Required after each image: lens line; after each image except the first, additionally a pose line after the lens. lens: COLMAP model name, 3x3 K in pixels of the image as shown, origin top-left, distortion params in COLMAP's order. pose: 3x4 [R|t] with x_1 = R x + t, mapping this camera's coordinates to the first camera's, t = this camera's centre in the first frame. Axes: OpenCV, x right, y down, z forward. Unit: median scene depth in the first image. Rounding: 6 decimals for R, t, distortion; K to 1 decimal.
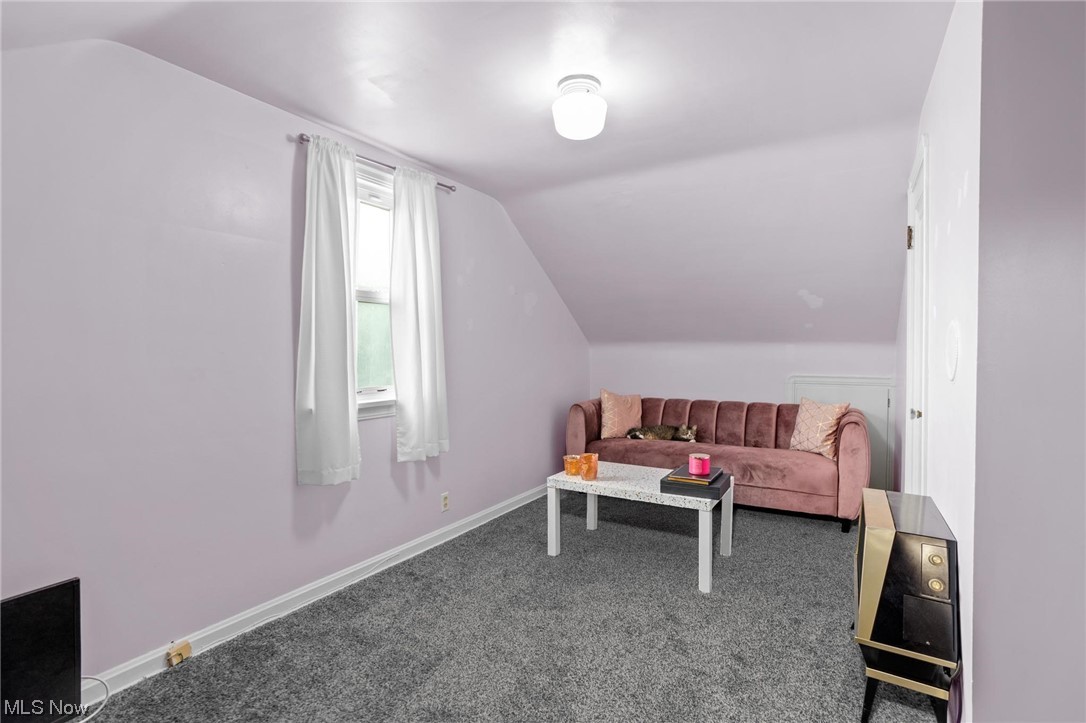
lens RADIAL K [[526.1, 0, 546.4], [0, 526.1, 349.6], [0, 0, 1]] dist [-0.049782, 0.028098]
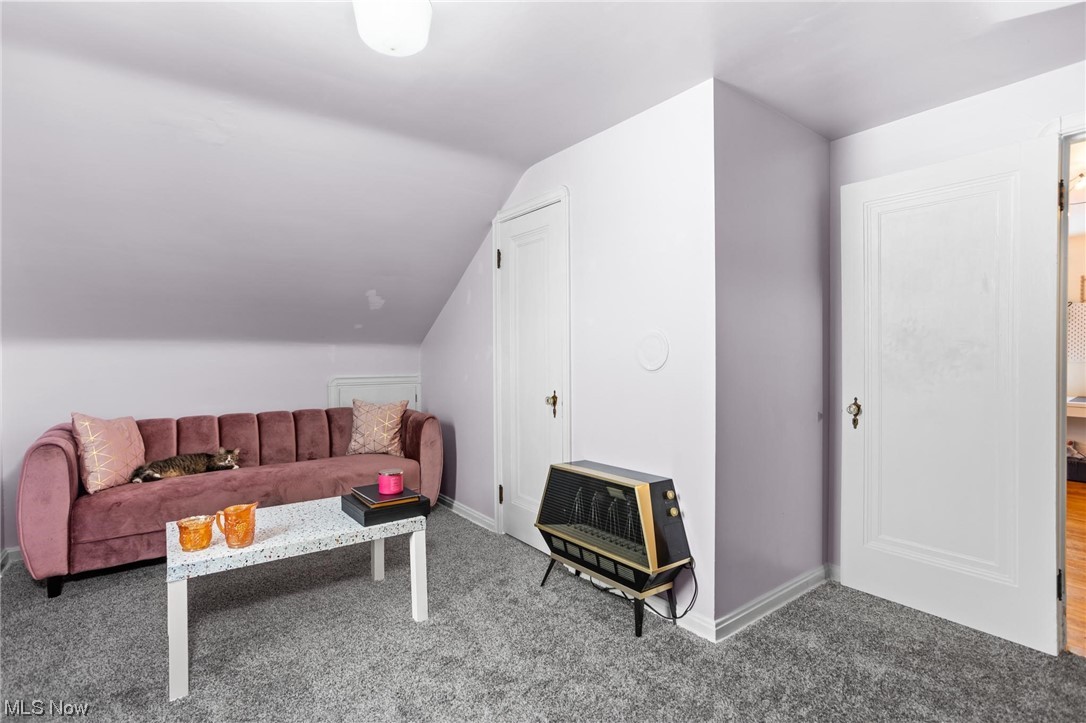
lens RADIAL K [[526.1, 0, 546.4], [0, 526.1, 349.6], [0, 0, 1]] dist [-0.049782, 0.028098]
pose [[0.375429, 0.005894, 0.926833, -0.269597], [-0.000314, 0.999981, -0.006232, 0.003673], [-0.926851, 0.002048, 0.375423, 0.283595]]
